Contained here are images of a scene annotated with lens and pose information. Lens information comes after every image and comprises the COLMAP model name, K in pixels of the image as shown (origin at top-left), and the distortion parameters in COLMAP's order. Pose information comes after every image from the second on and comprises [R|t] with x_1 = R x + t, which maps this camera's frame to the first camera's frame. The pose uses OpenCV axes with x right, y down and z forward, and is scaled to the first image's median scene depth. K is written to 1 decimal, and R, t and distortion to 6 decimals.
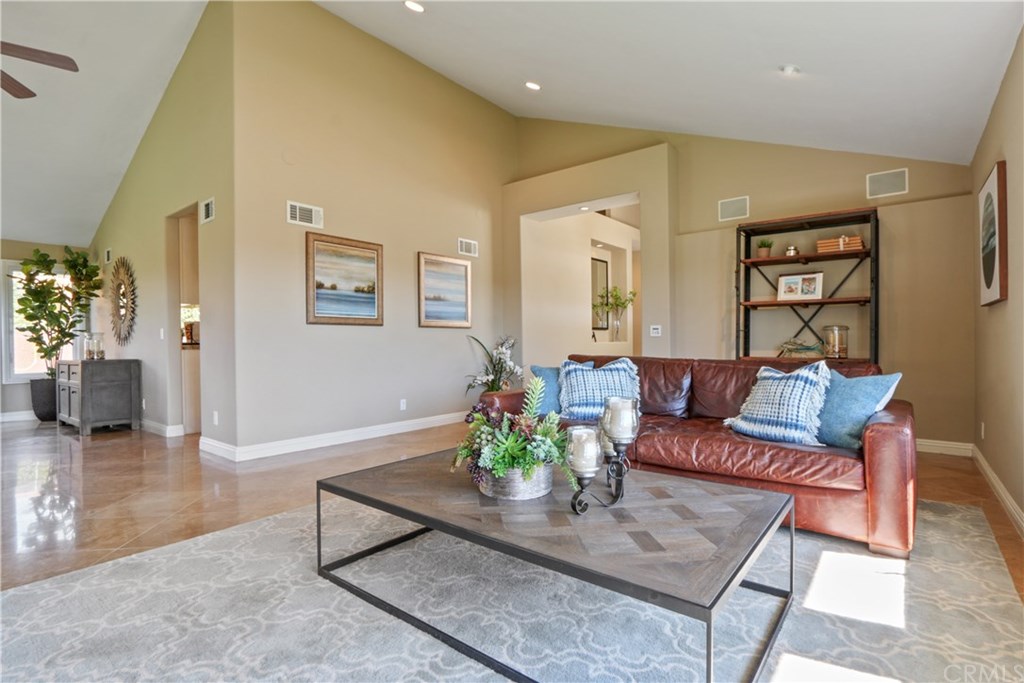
lens RADIAL K [[473.5, 0, 502.0], [0, 473.5, 349.7], [0, 0, 1]] dist [-0.018219, 0.001400]
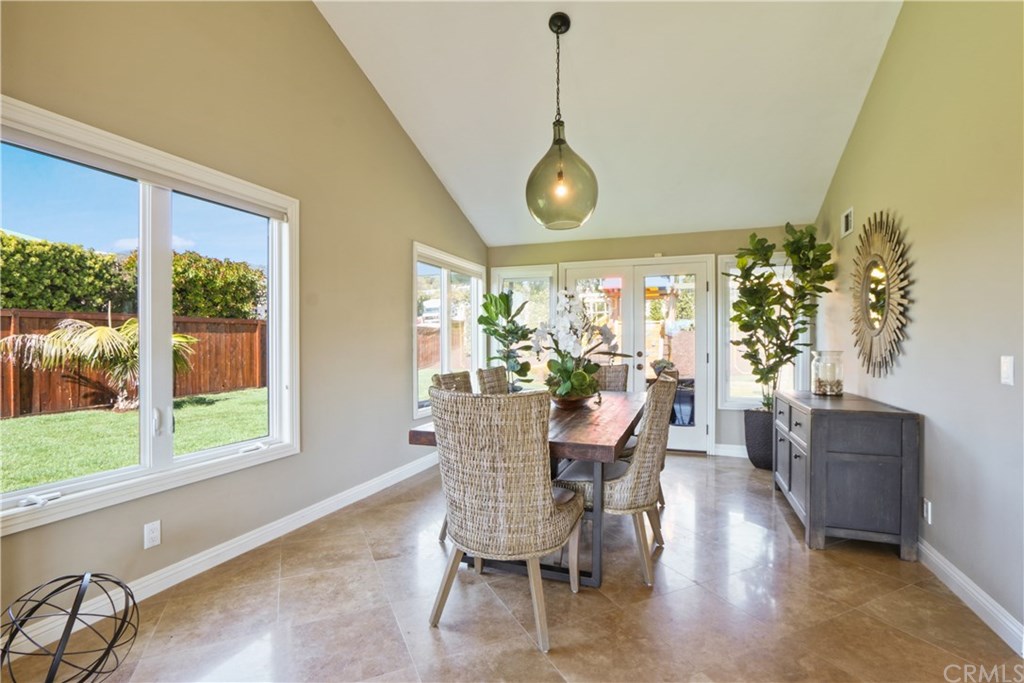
lens RADIAL K [[473.5, 0, 514.3], [0, 473.5, 341.3], [0, 0, 1]] dist [-0.018219, 0.001400]
pose [[0.297515, 0.009026, -0.954675, -0.393357], [-0.014950, 0.999877, 0.004794, -0.043150], [0.954600, 0.012847, 0.297613, 0.412414]]
